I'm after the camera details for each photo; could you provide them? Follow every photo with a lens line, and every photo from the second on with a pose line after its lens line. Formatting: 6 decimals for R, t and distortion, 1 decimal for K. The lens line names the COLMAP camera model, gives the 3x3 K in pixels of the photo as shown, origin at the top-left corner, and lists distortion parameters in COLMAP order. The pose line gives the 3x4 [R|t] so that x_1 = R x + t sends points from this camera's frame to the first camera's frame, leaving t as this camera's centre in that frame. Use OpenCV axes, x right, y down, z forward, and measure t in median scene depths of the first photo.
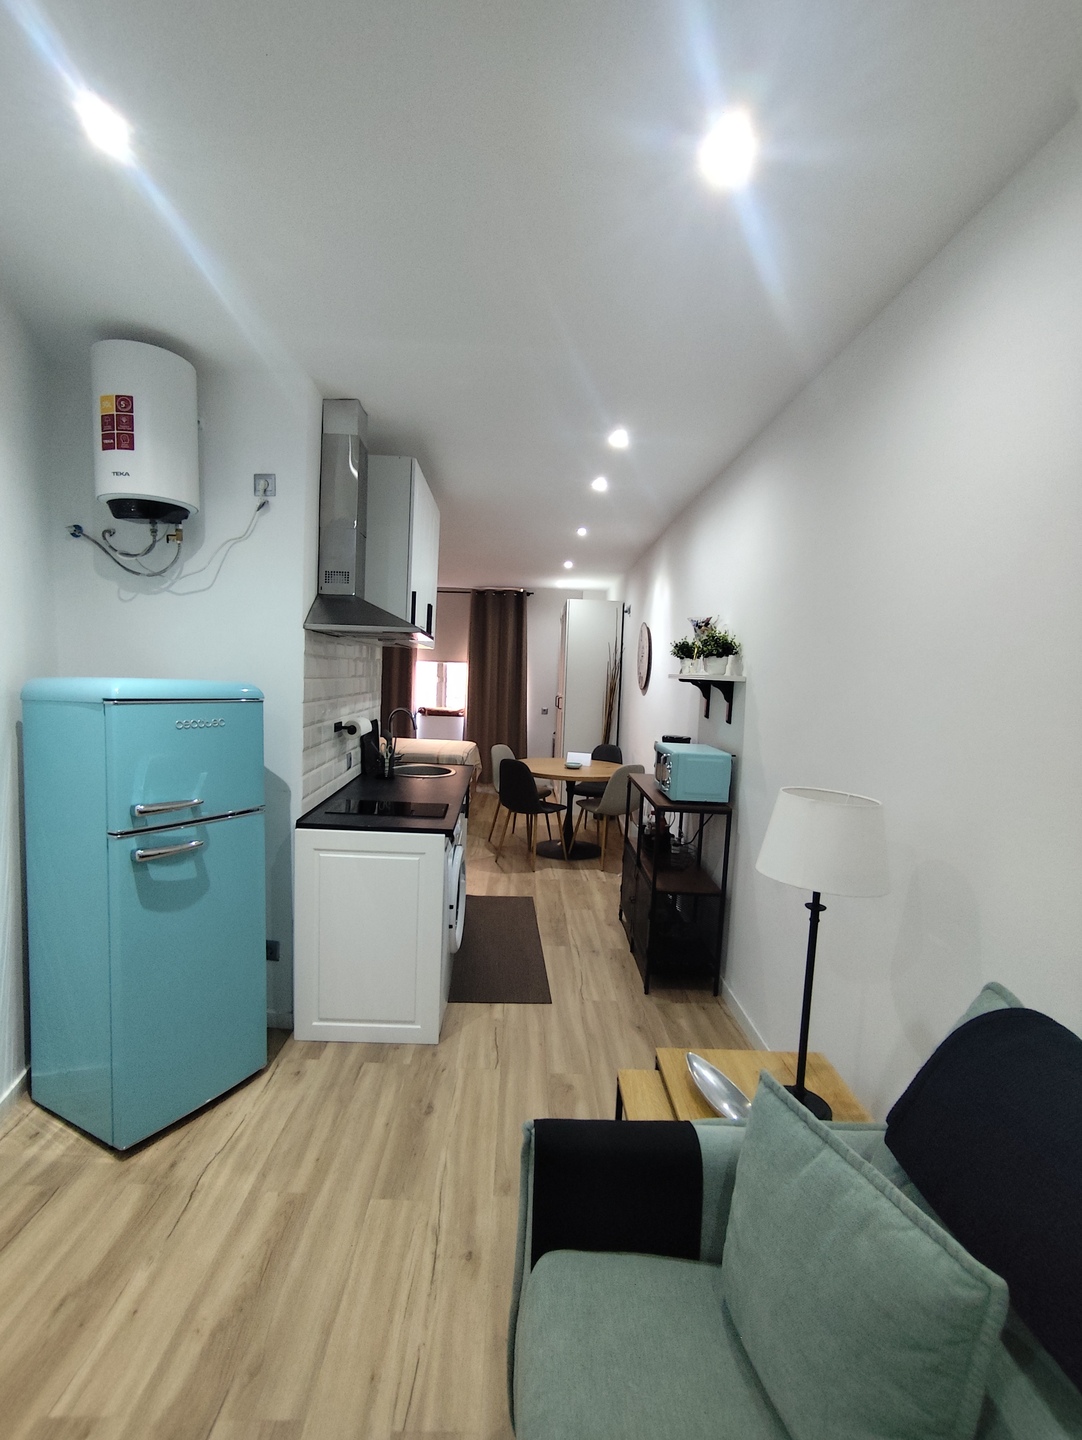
lens RADIAL K [[653.6, 0, 532.0], [0, 653.6, 726.8], [0, 0, 1]] dist [-0.024858, 0.016359]
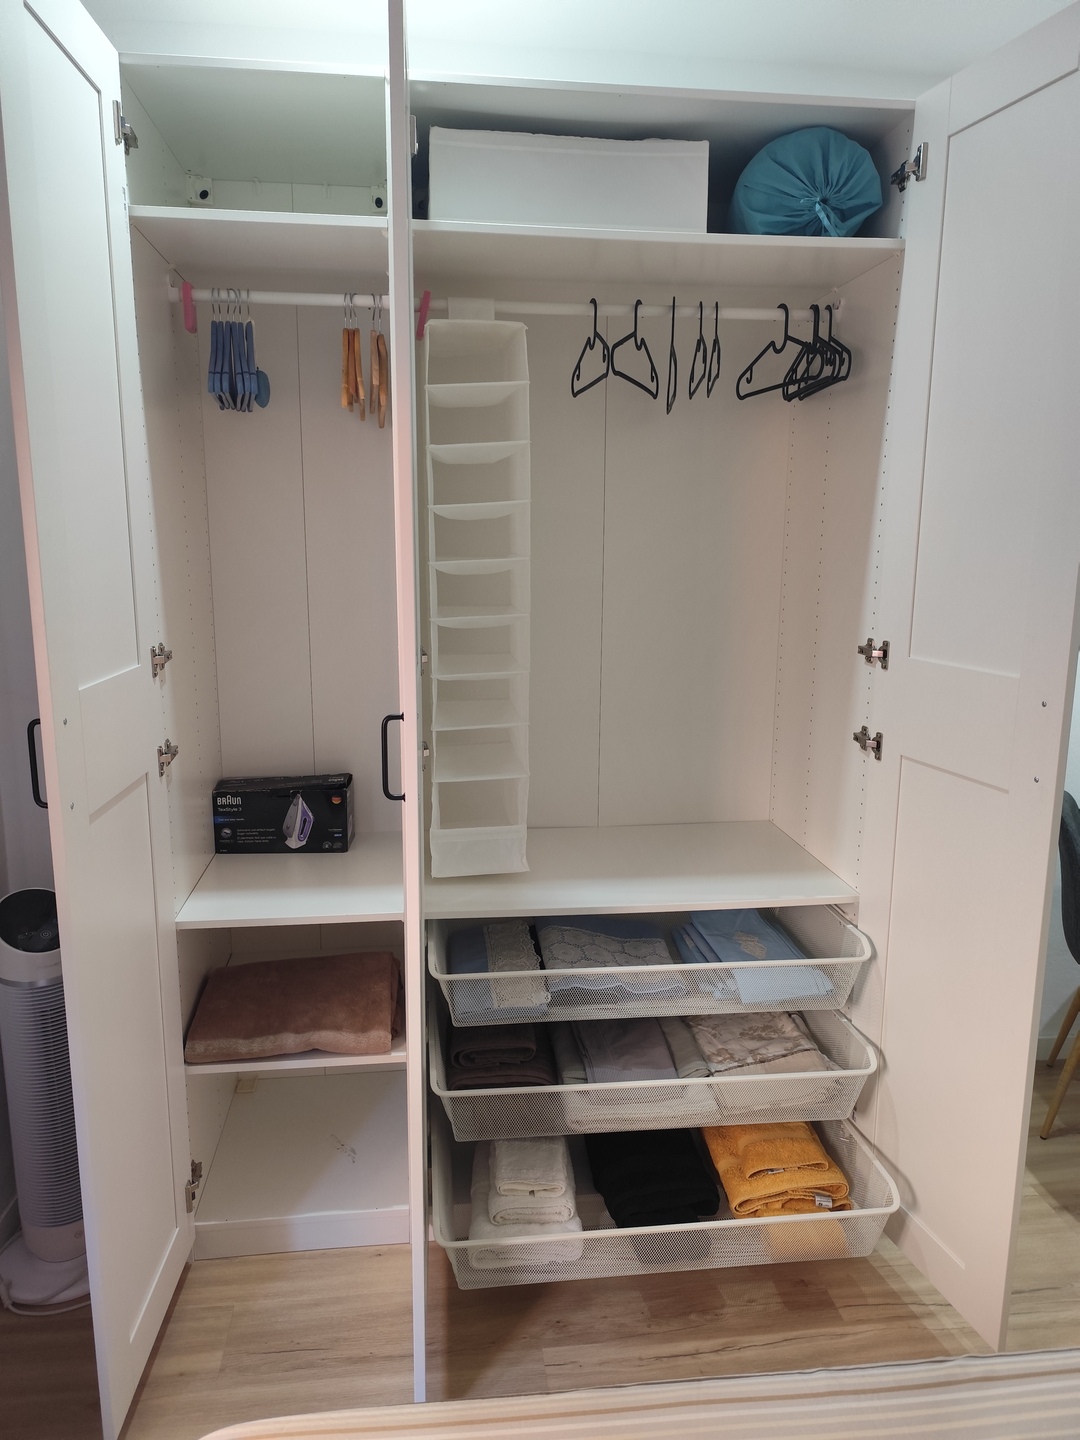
lens RADIAL K [[986.8, 0, 542.5], [0, 986.8, 722.2], [0, 0, 1]] dist [0.043861, -0.045725]
pose [[0.100850, 0.130551, -0.986299, 0.476721], [-0.076964, 0.989406, 0.123093, -0.016649], [0.991920, 0.063495, 0.109830, 0.358435]]
